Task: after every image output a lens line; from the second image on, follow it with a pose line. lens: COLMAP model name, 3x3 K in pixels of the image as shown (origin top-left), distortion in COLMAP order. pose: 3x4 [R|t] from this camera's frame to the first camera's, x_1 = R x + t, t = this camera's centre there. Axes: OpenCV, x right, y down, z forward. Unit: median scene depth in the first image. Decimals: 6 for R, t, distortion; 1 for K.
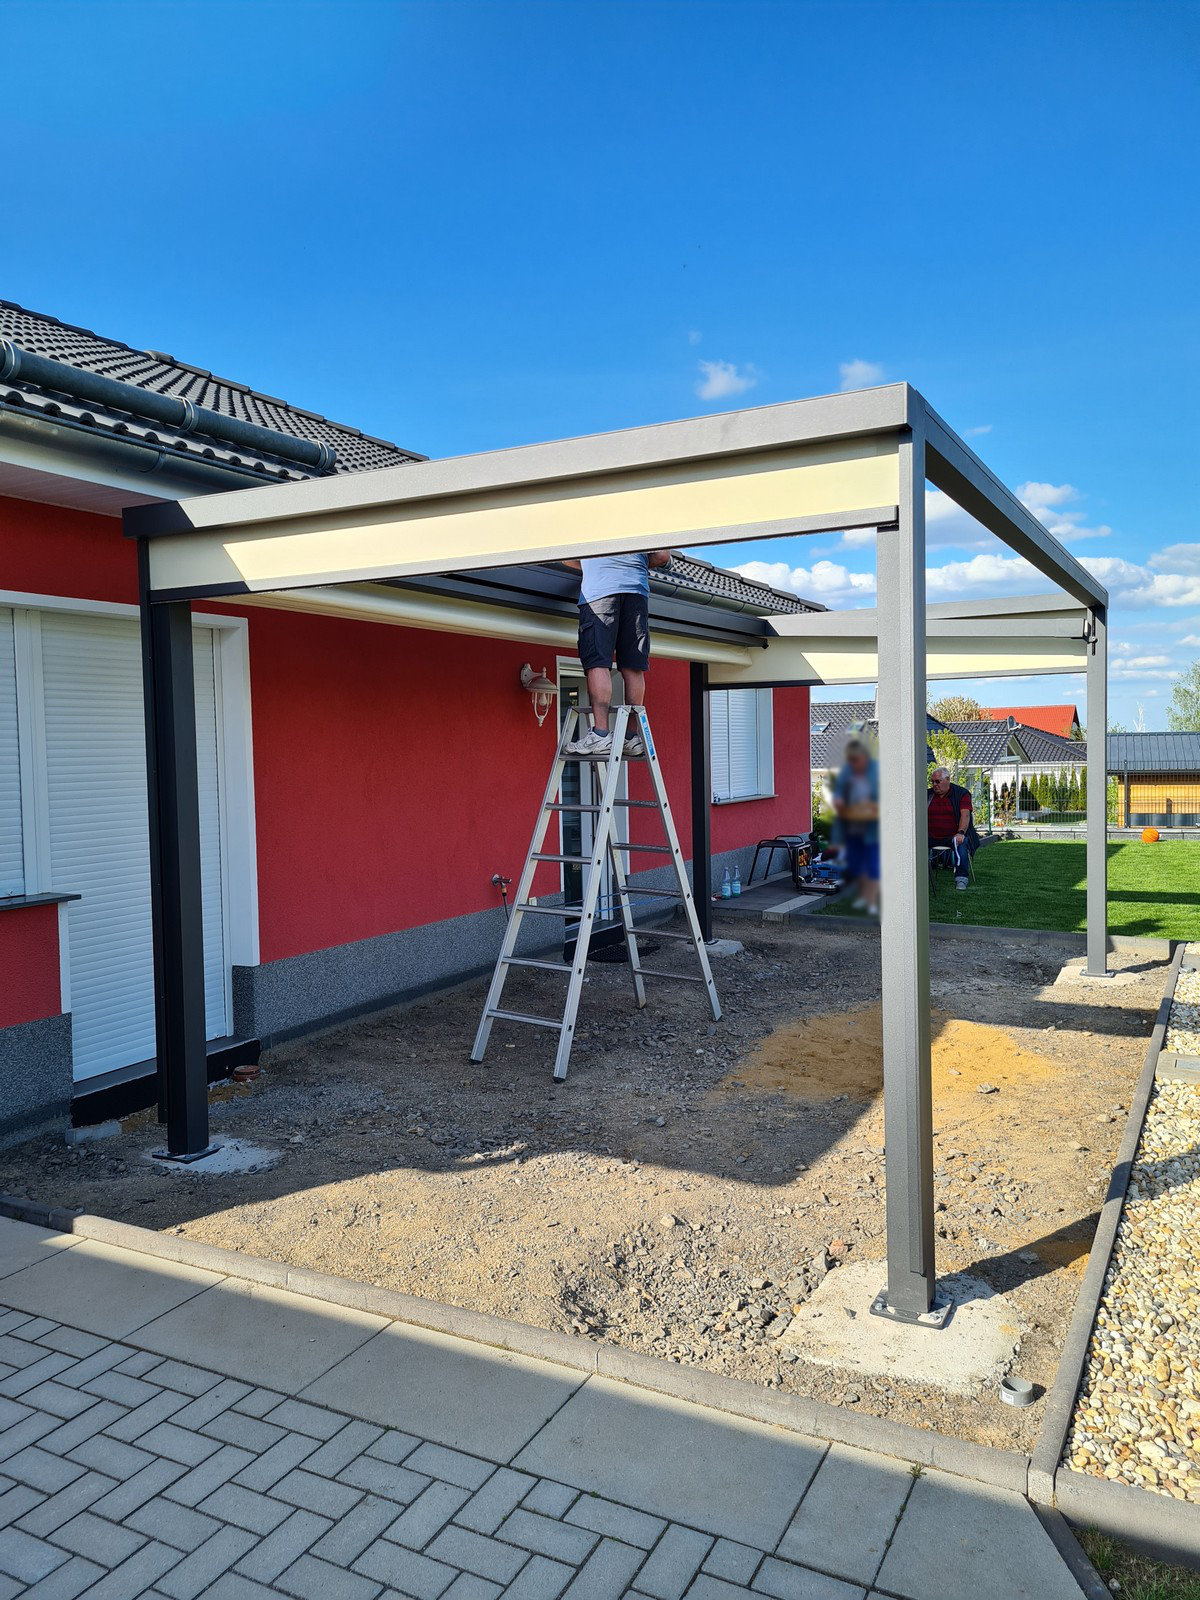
lens RADIAL K [[1189.3, 0, 574.5], [0, 1189.3, 783.3], [0, 0, 1]] dist [0.078529, -0.070522]
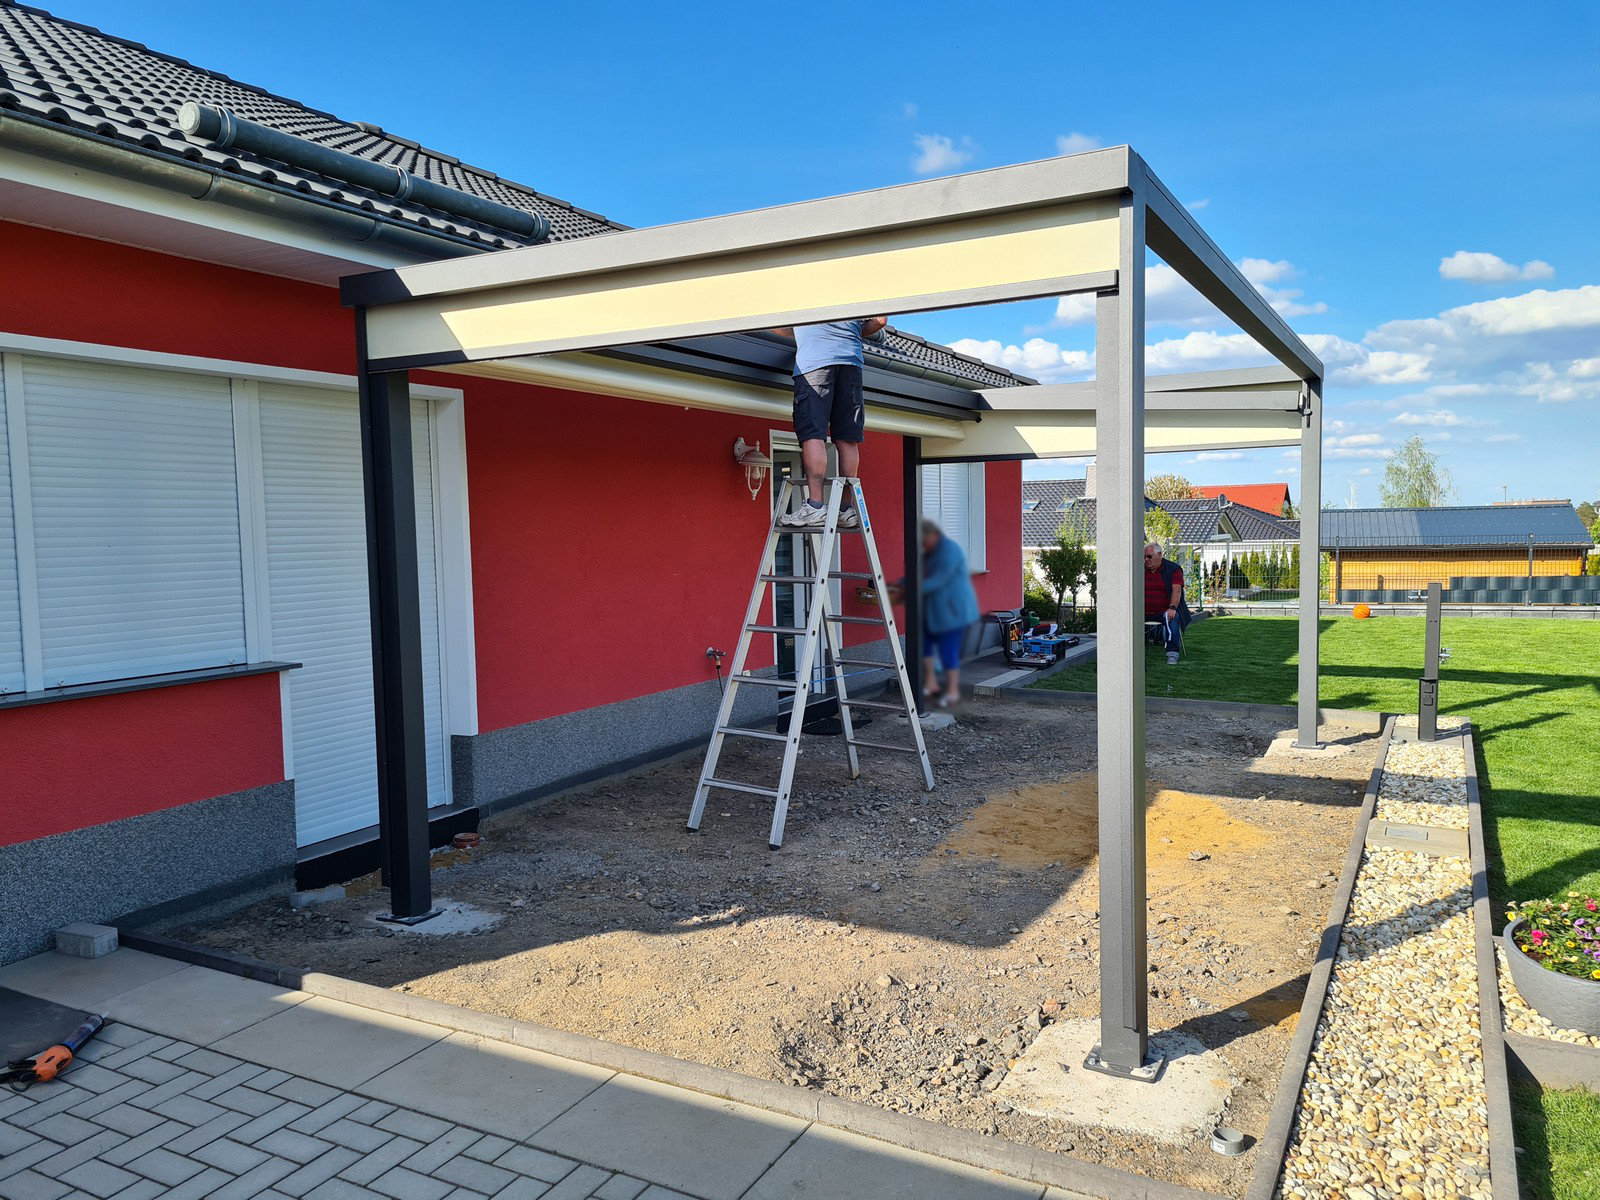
lens RADIAL K [[1189.3, 0, 777.5], [0, 1189.3, 596.6], [0, 0, 1]] dist [0.078529, -0.070522]
pose [[0.999988, 0.000080, -0.004909, -0.005177], [0.000060, 0.999593, 0.028516, 0.006864], [0.004909, -0.028516, 0.999581, -0.005017]]
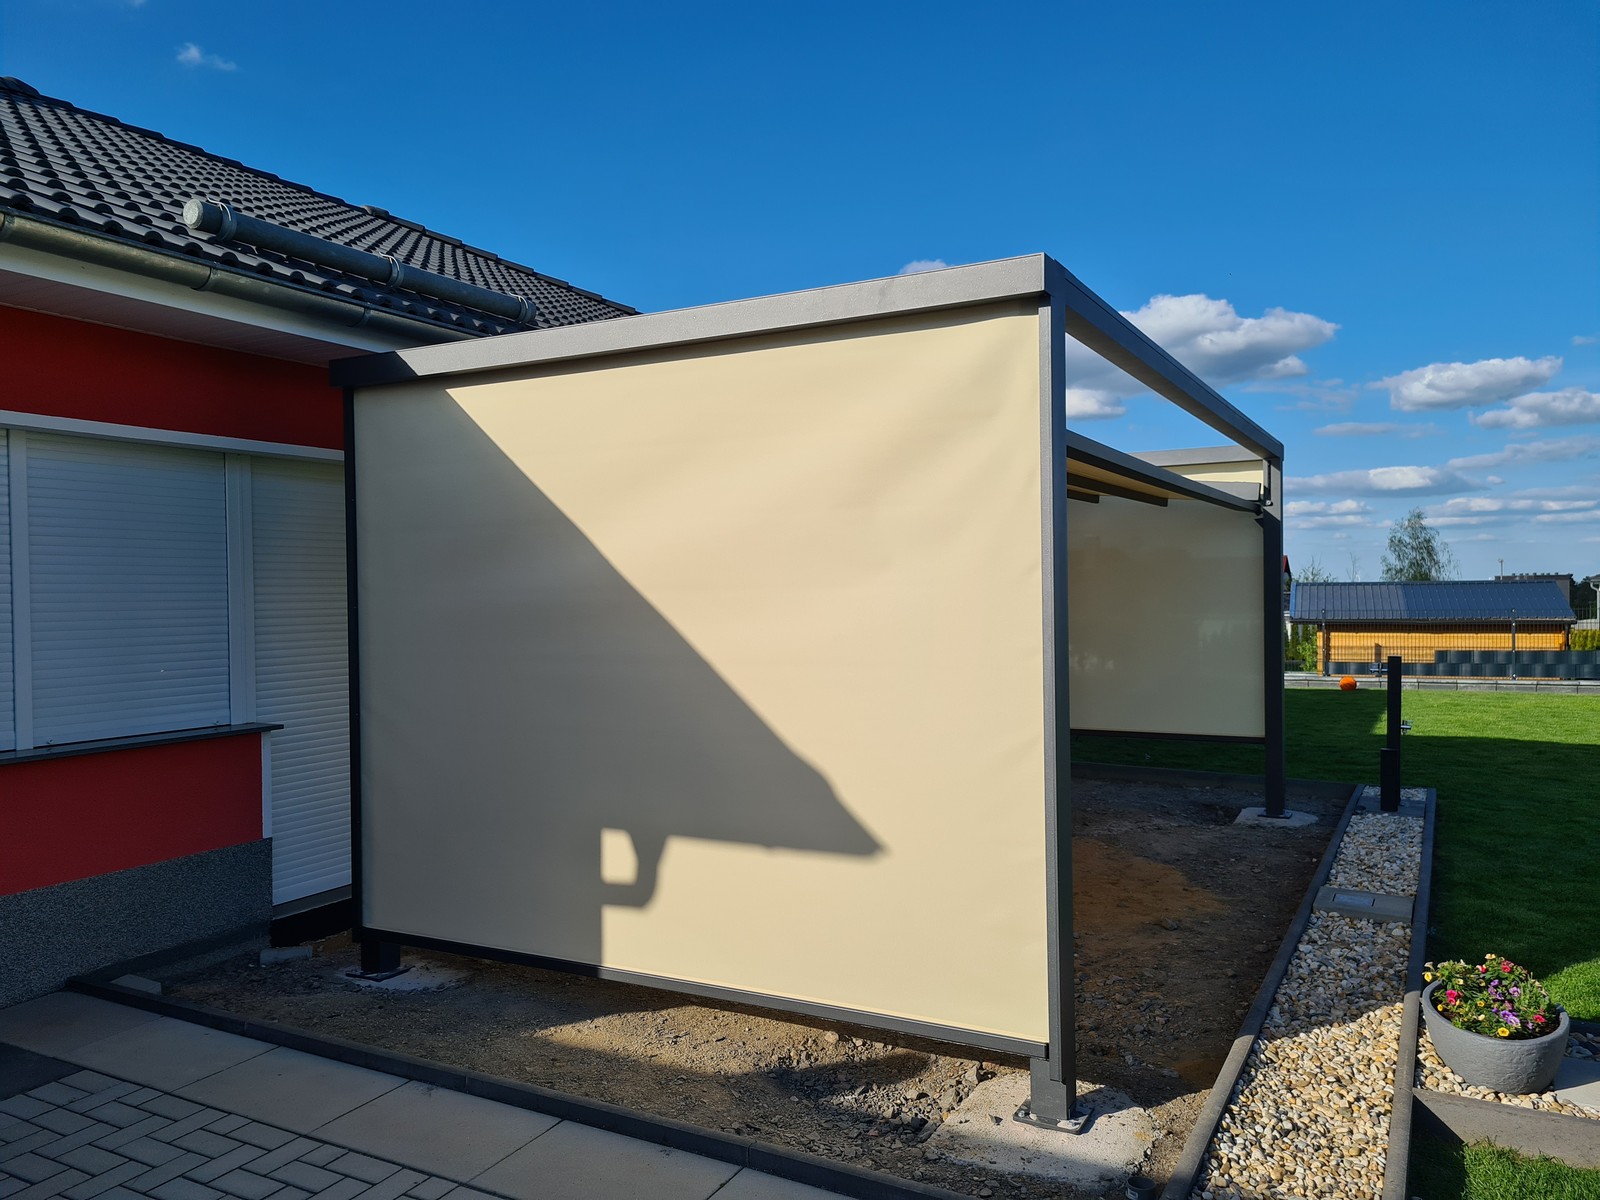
lens RADIAL K [[1189.3, 0, 777.5], [0, 1189.3, 596.6], [0, 0, 1]] dist [0.078529, -0.070522]
pose [[0.999941, 0.006967, -0.008386, 0.025375], [-0.007199, 0.999583, -0.027964, 0.006030], [0.008188, 0.028023, 0.999574, -0.043544]]
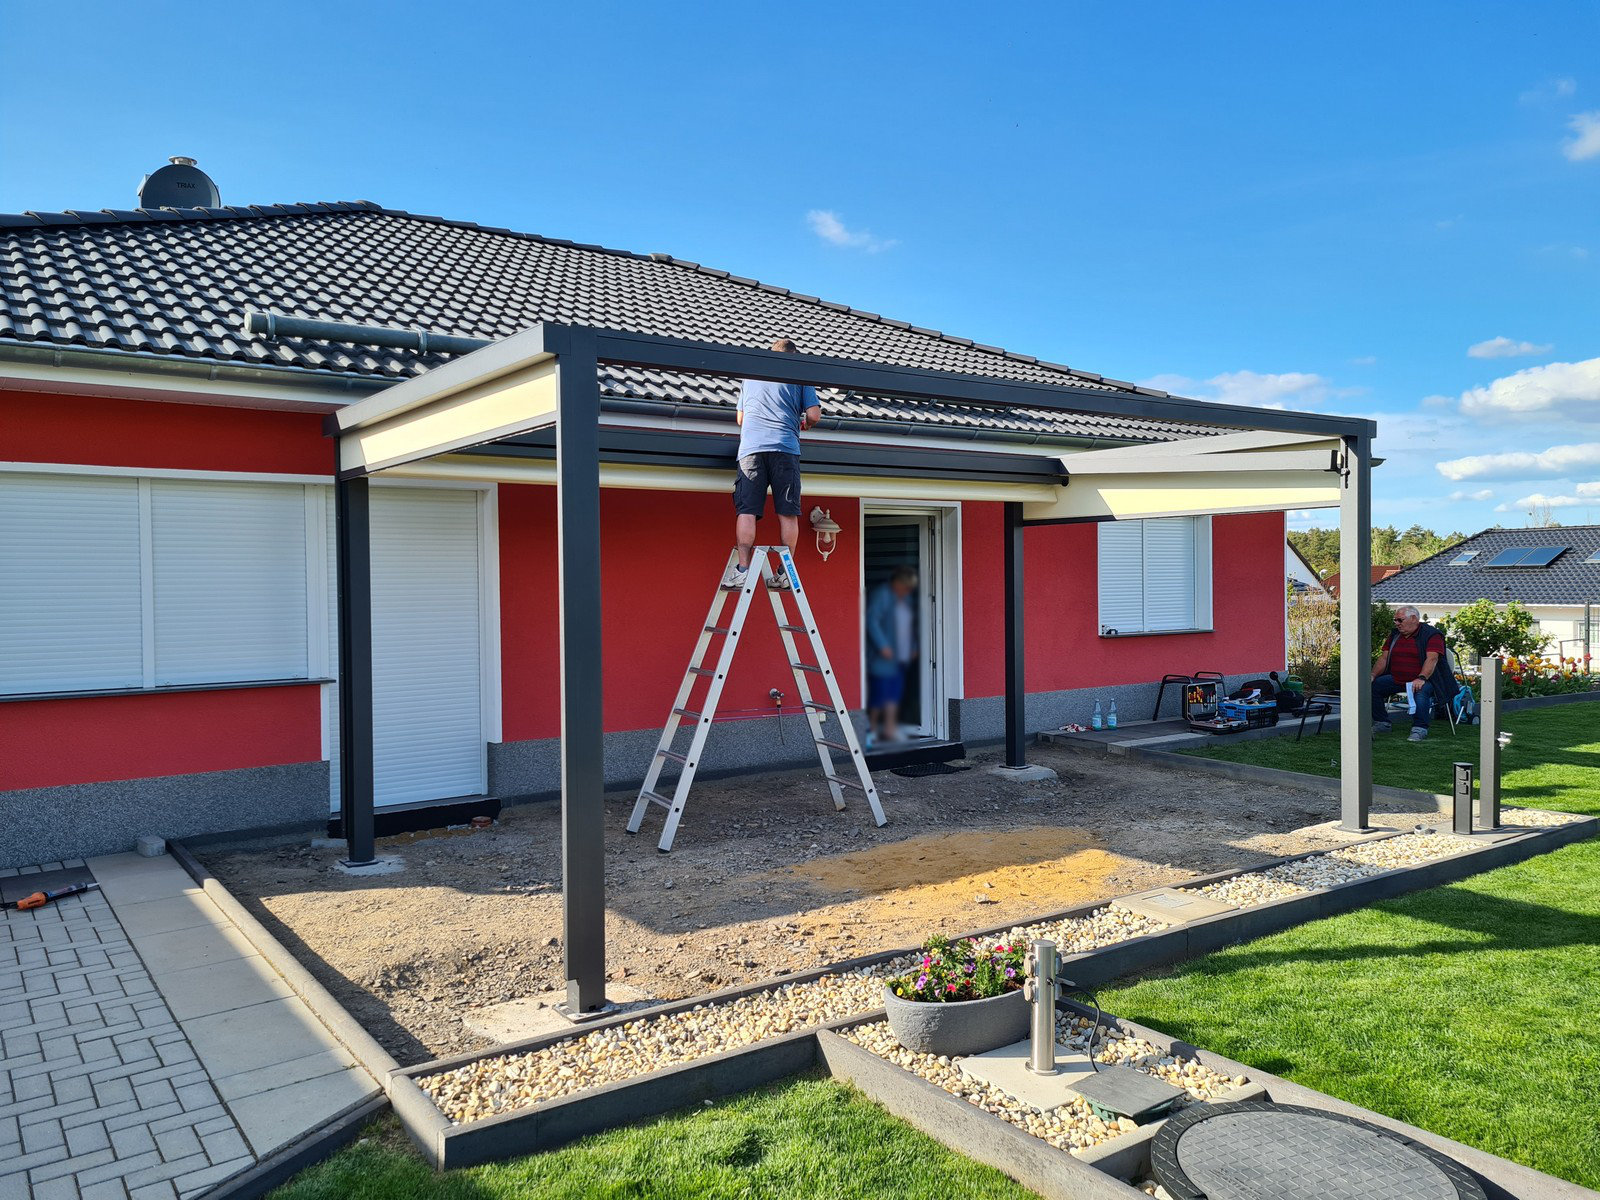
lens RADIAL K [[1189.3, 0, 777.5], [0, 1189.3, 596.6], [0, 0, 1]] dist [0.078529, -0.070522]
pose [[0.896357, 0.017000, -0.443007, 0.618364], [-0.021456, 0.999757, -0.005048, -0.010113], [0.442814, 0.014030, 0.896504, -0.054591]]
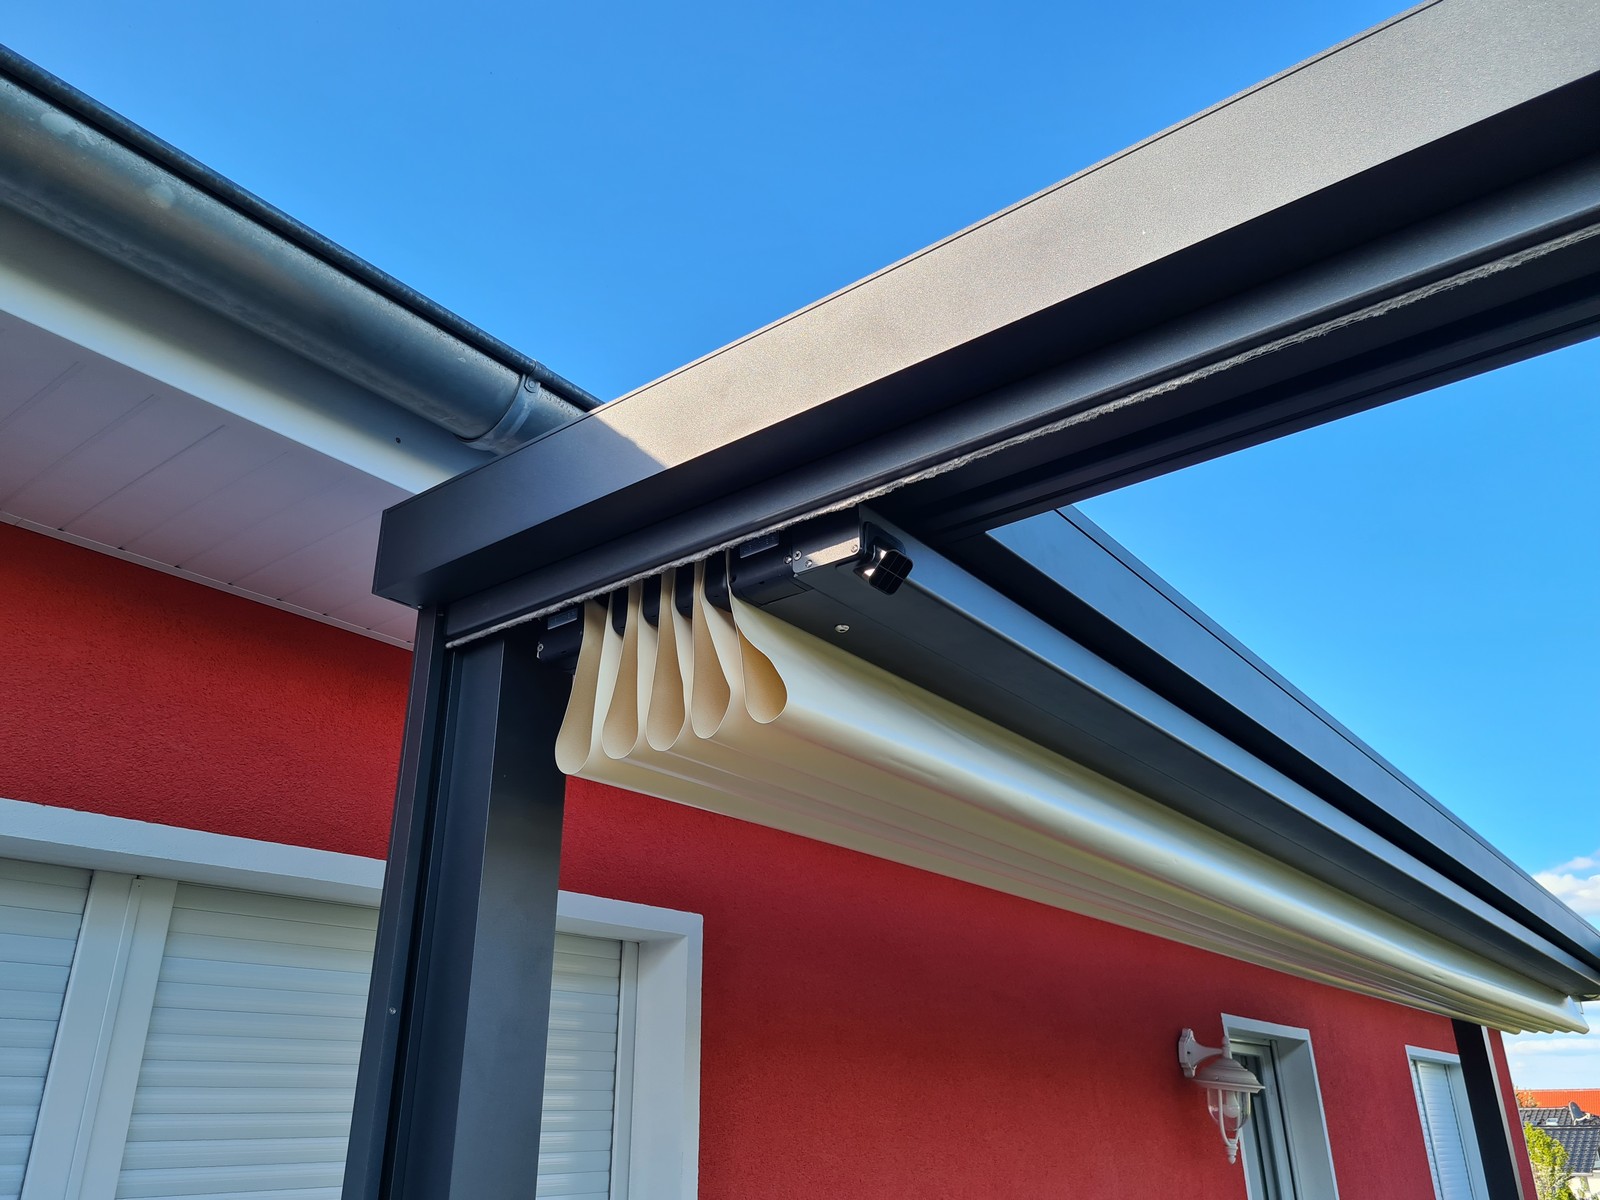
lens RADIAL K [[1183.2, 0, 796.6], [0, 1183.2, 602.2], [0, 0, 1]] dist [0.051448, -0.005575]
pose [[0.987072, -0.042493, -0.154545, -0.173523], [-0.026485, 0.907720, -0.418739, -0.063546], [0.158077, 0.417419, 0.894859, 0.593339]]
